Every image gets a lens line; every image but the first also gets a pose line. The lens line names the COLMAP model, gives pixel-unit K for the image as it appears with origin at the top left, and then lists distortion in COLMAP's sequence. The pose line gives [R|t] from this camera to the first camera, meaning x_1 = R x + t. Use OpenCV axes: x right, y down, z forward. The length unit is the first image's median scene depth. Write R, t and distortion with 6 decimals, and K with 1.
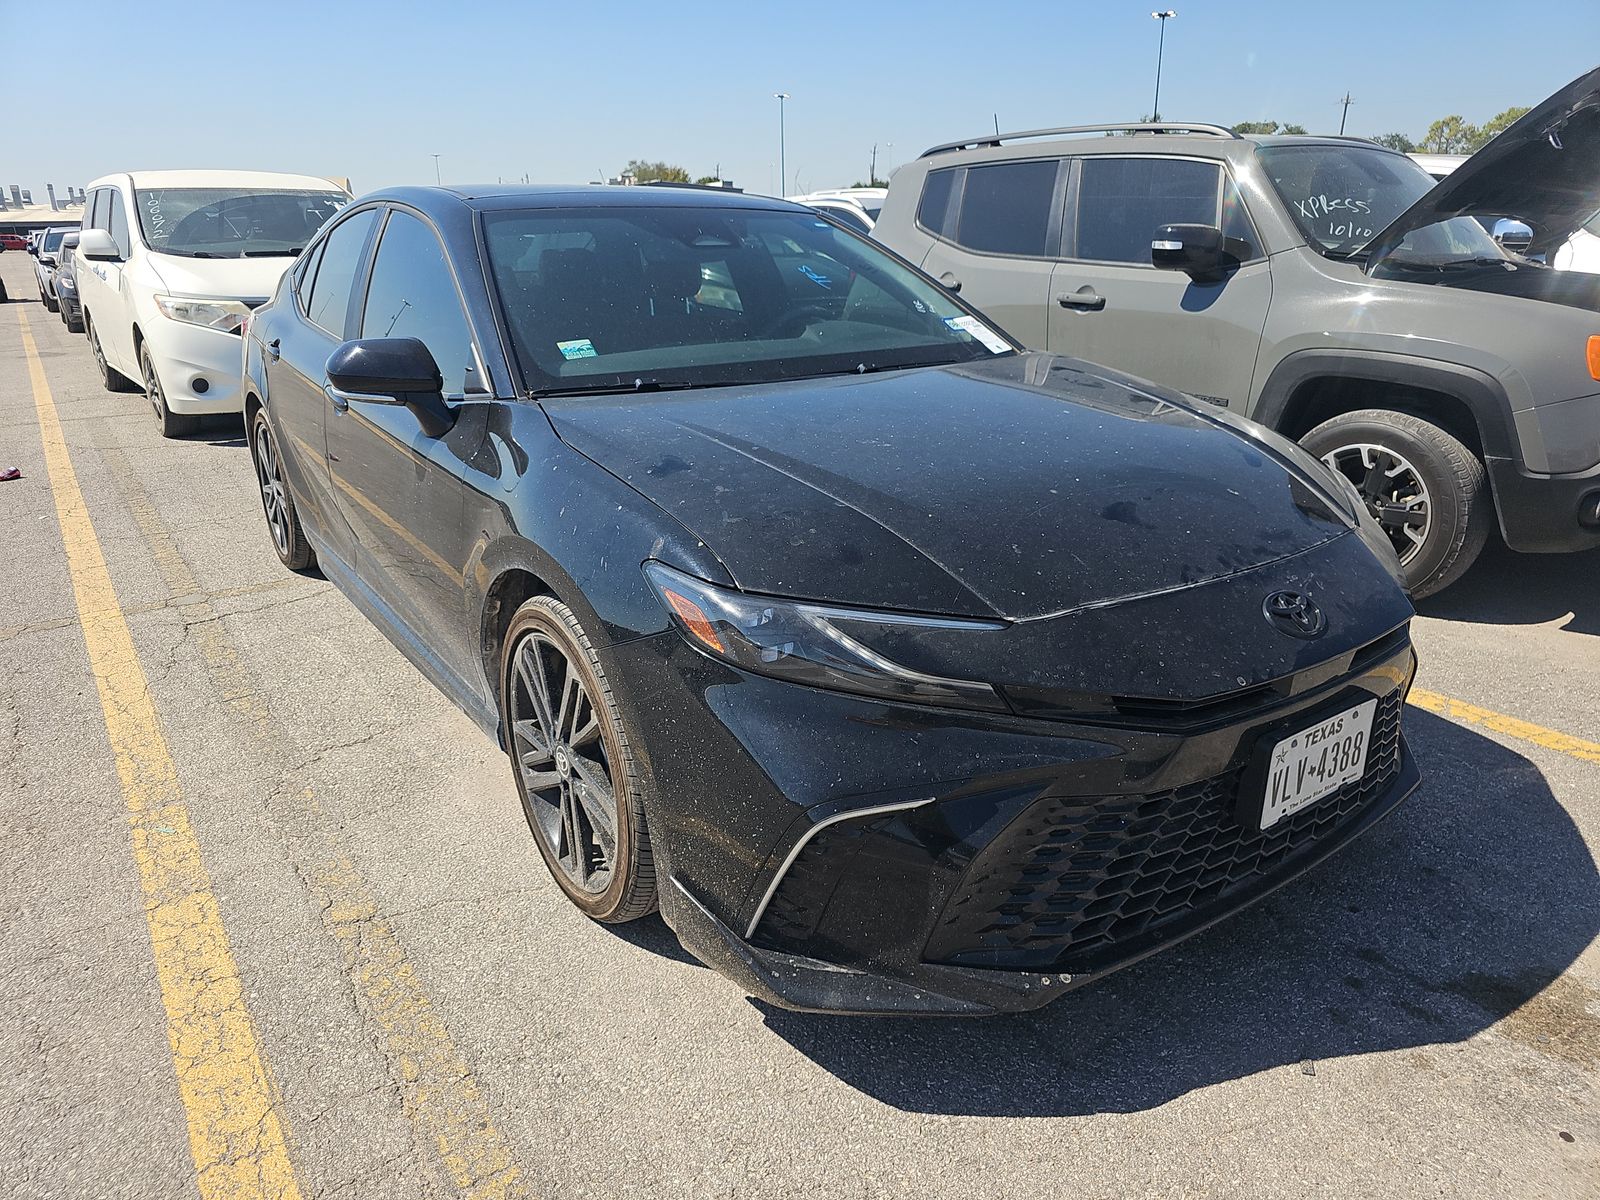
lens RADIAL K [[1105.8, 0, 800.0], [0, 1105.8, 600.0], [0, 0, 1]] dist [0.040610, -0.045177]
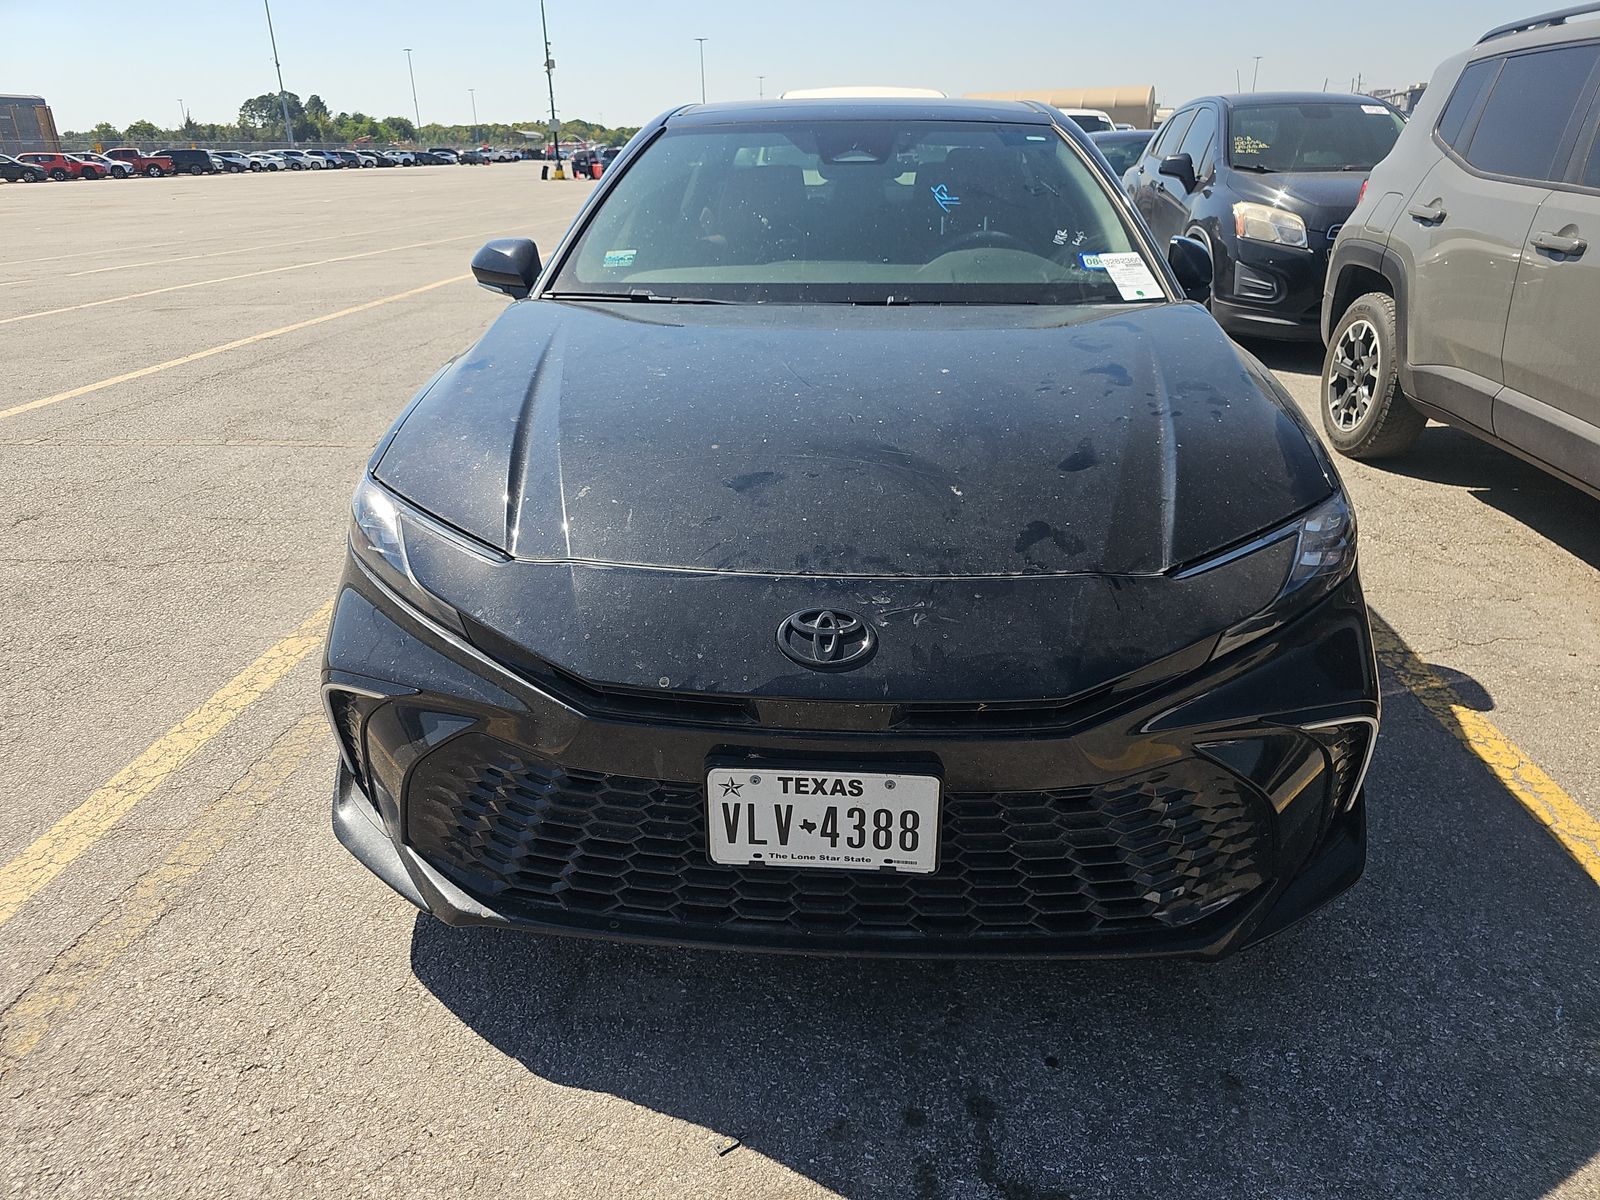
lens RADIAL K [[1146.7, 0, 799.8], [0, 1146.7, 572.6], [0, 0, 1]] dist [0.002420, -0.001239]
pose [[0.757125, 0.235706, -0.609266, 0.912960], [-0.205656, 0.971218, 0.120168, -0.129247], [0.620055, 0.034318, 0.783808, 0.312839]]
